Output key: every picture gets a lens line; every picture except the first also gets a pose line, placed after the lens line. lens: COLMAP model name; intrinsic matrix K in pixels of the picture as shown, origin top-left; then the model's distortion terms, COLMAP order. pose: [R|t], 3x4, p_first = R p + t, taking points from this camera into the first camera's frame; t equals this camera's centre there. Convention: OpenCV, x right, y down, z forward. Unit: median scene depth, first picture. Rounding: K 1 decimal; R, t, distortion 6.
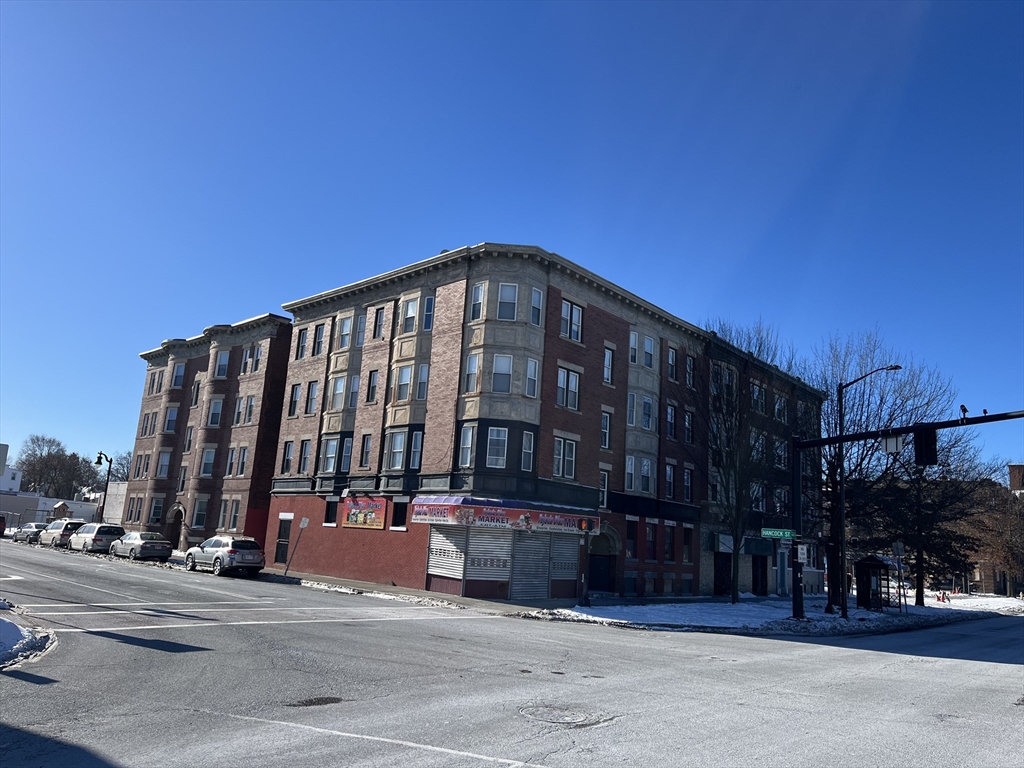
lens RADIAL K [[755.6, 0, 511.5], [0, 755.6, 379.9], [0, 0, 1]] dist [0.065159, 0.000925]
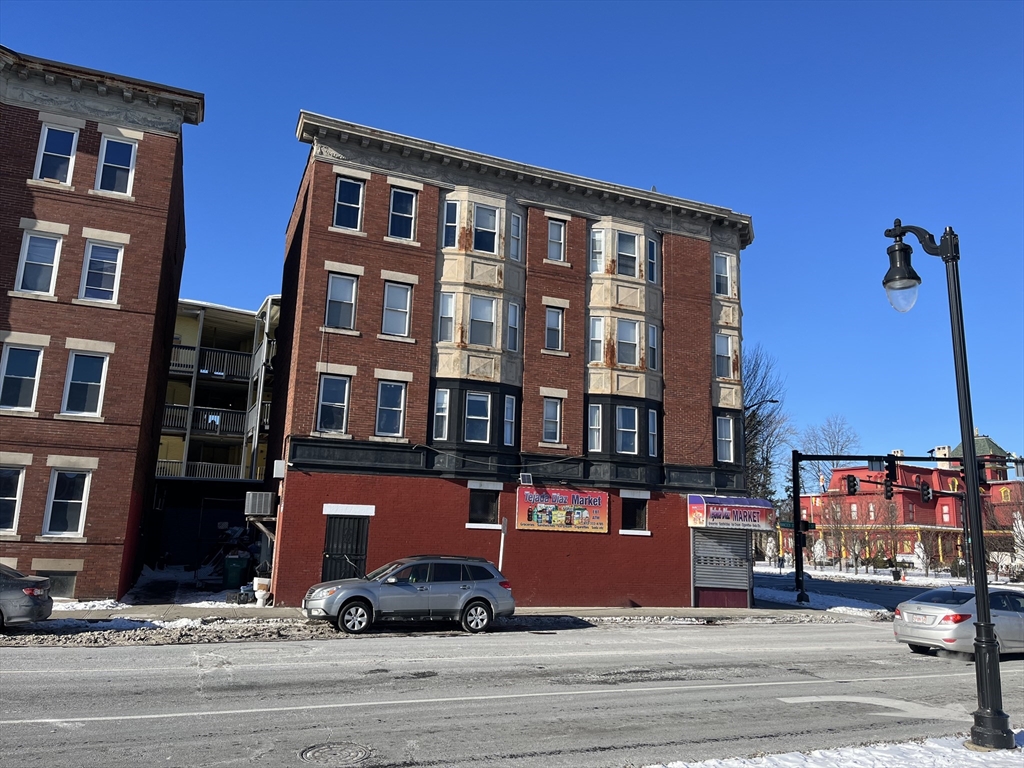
lens RADIAL K [[755.6, 0, 512.6], [0, 755.6, 388.6], [0, 0, 1]] dist [0.065159, 0.000925]
pose [[0.415780, 0.125962, 0.900700, -0.866183], [-0.194631, 0.979742, -0.047170, 0.108354], [-0.888395, -0.155692, 0.431873, 0.762014]]
